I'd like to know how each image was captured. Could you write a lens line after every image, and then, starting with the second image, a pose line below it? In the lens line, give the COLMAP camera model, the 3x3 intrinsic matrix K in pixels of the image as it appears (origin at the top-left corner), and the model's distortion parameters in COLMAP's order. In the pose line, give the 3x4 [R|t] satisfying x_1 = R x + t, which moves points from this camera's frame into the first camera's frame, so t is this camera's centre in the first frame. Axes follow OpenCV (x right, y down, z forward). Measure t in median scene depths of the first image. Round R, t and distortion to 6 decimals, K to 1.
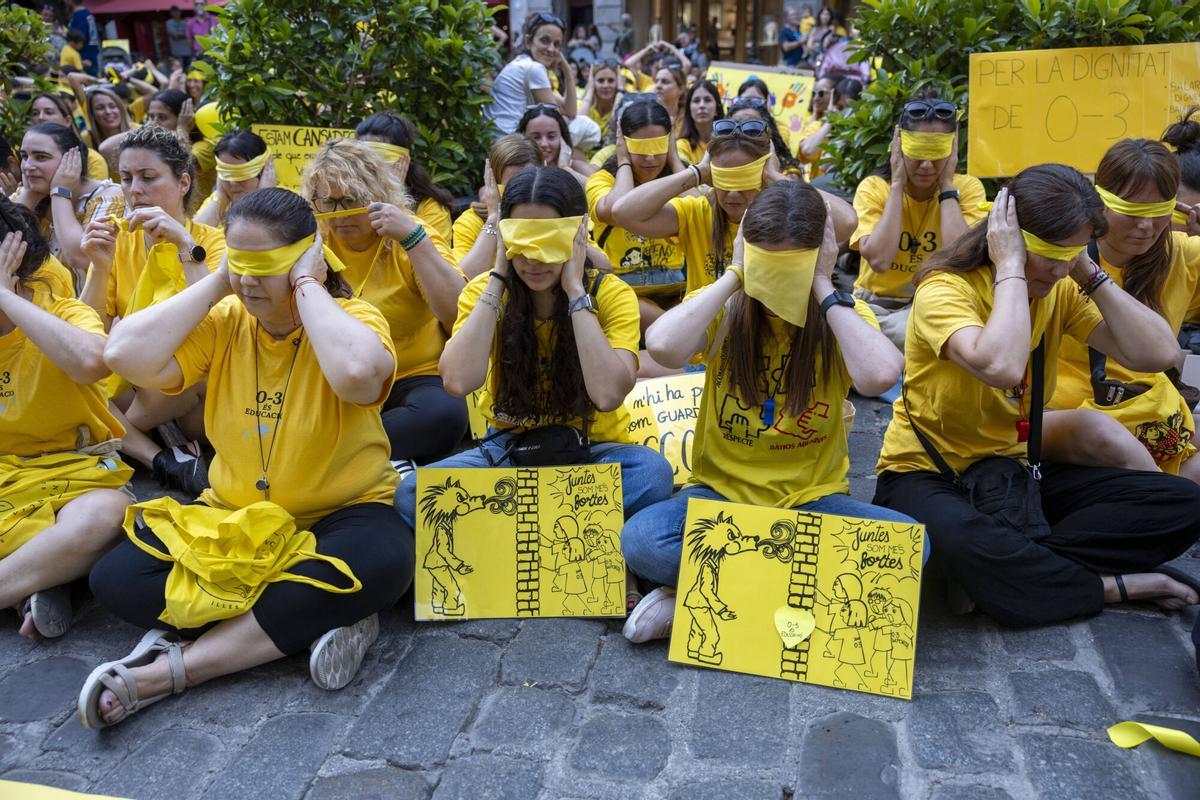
lens RADIAL K [[766.3, 0, 600.0], [0, 766.3, 400.0], [0, 0, 1]] dist [-0.007942, -0.002216]
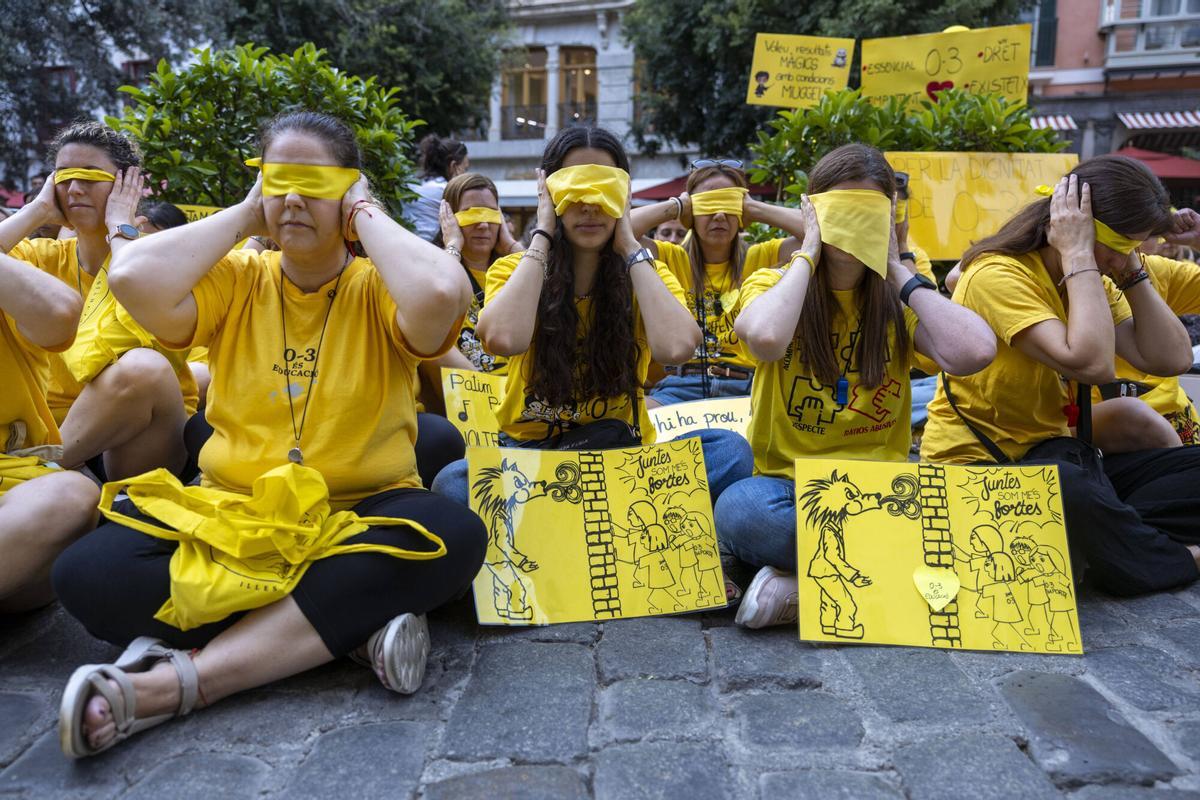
lens RADIAL K [[766.3, 0, 600.0], [0, 766.3, 400.0], [0, 0, 1]] dist [-0.007942, -0.002216]
pose [[0.986051, -0.004253, 0.166386, -0.269244], [0.036206, 0.981216, -0.189486, 0.232096], [-0.162455, 0.192868, 0.967683, 0.165816]]
